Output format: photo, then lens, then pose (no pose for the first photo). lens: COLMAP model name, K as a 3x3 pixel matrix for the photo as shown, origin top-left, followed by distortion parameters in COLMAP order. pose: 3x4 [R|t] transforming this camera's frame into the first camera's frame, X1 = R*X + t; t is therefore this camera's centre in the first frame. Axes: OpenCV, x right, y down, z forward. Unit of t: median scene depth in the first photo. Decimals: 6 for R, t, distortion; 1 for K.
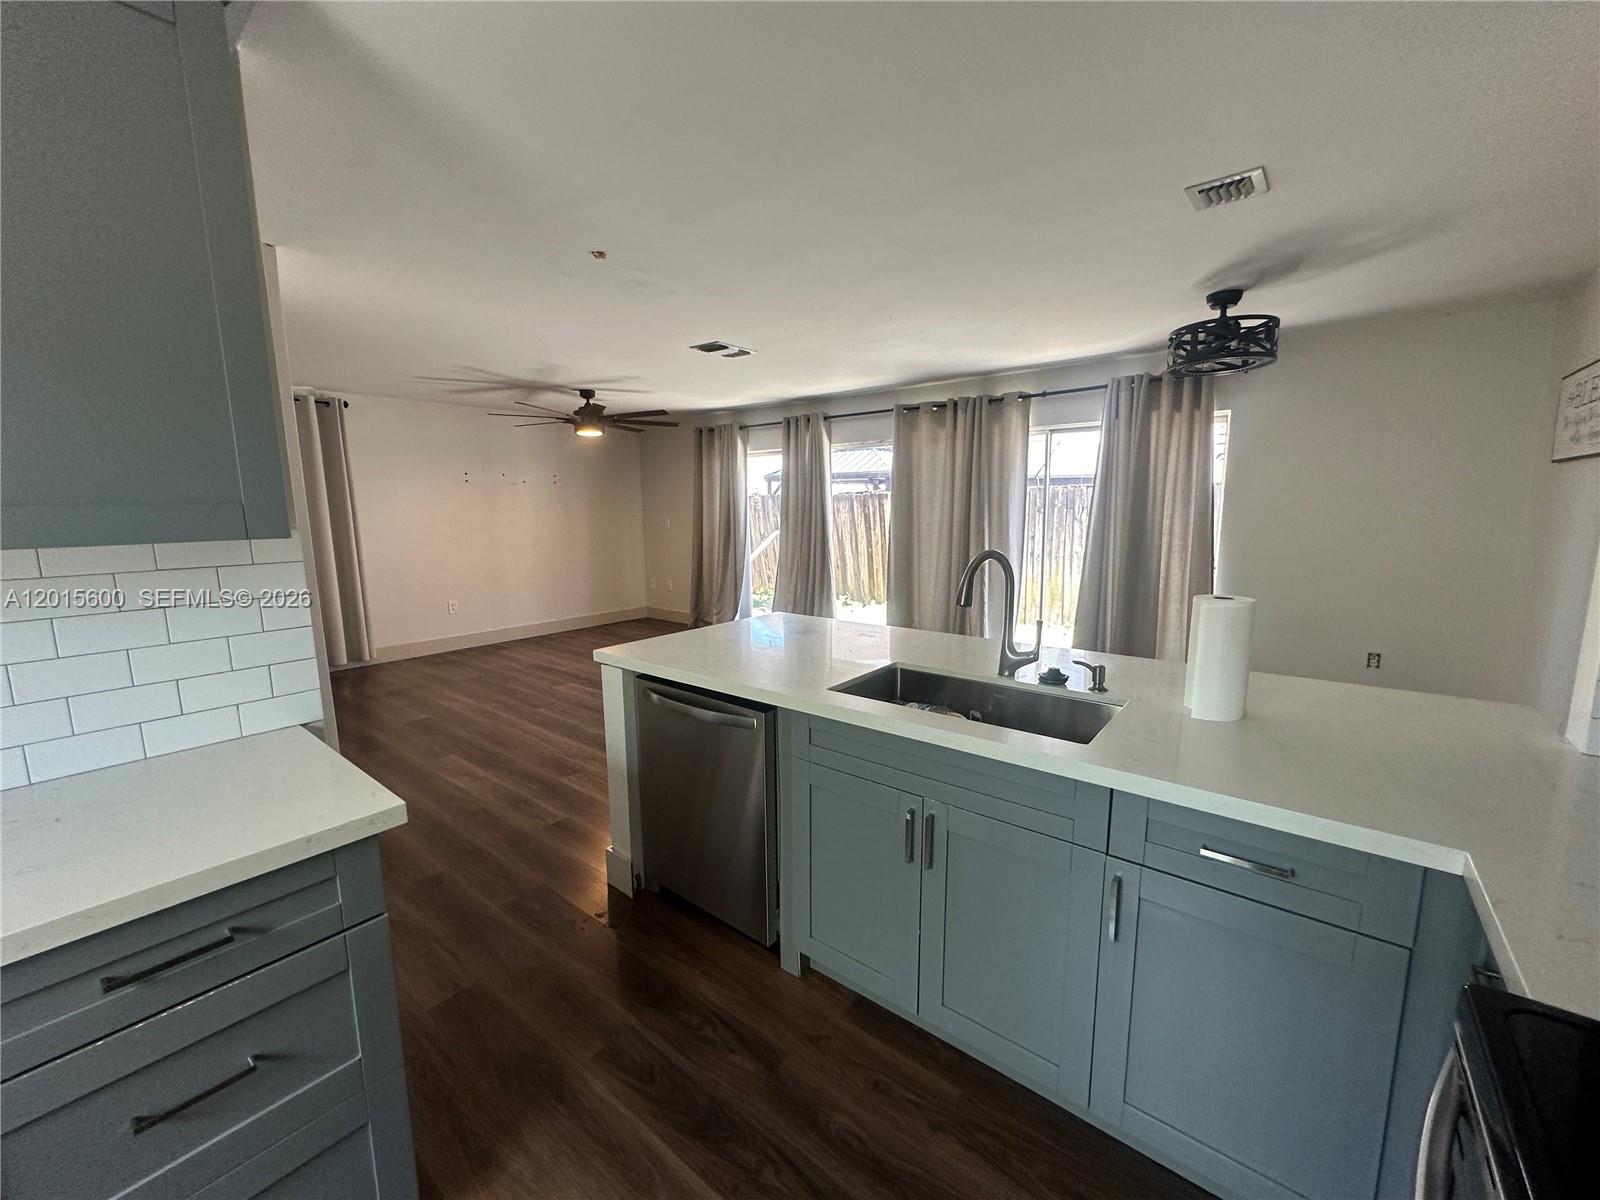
lens RADIAL K [[638.8, 0, 800.4], [0, 638.8, 601.8], [0, 0, 1]] dist [-0.003079, 0.000712]
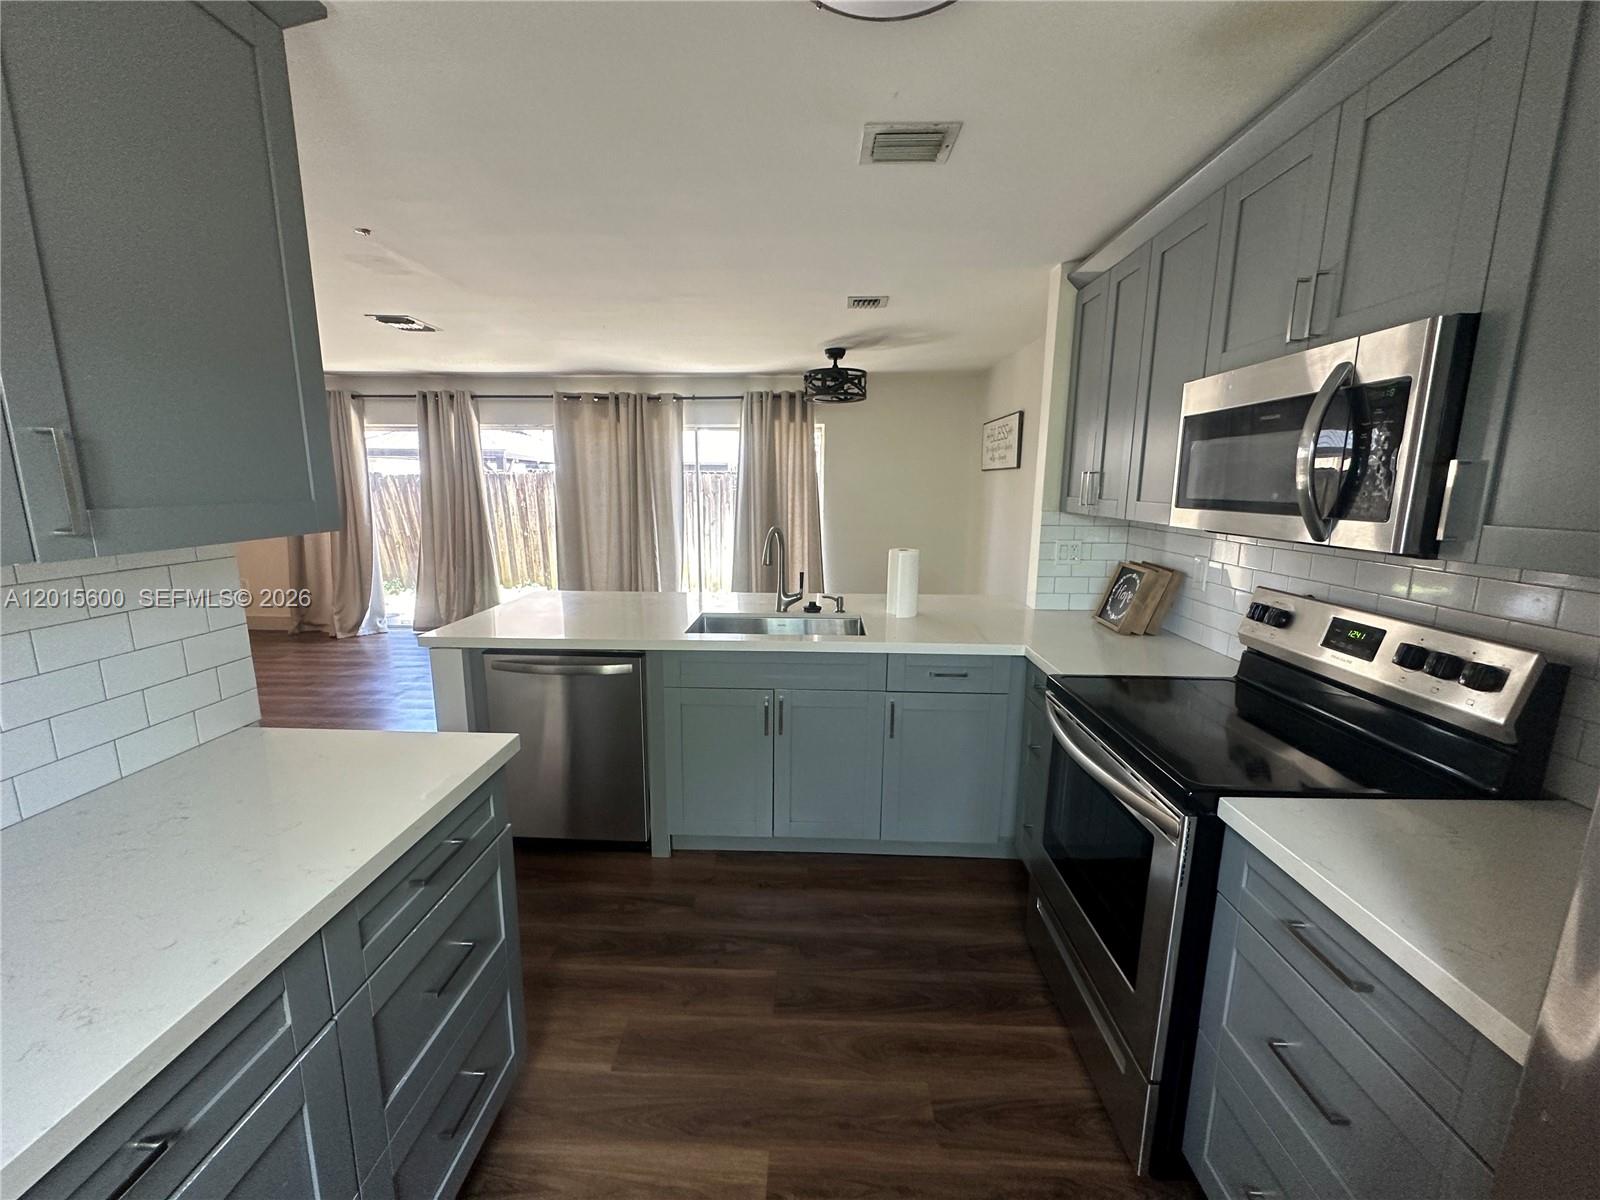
lens RADIAL K [[638.8, 0, 801.5], [0, 638.8, 600.8], [0, 0, 1]] dist [-0.003079, 0.000712]
pose [[0.797663, -0.095033, 0.595569, -0.202555], [0.076739, 0.995474, 0.056066, 0.004198], [-0.598202, 0.000982, 0.801345, -0.084334]]
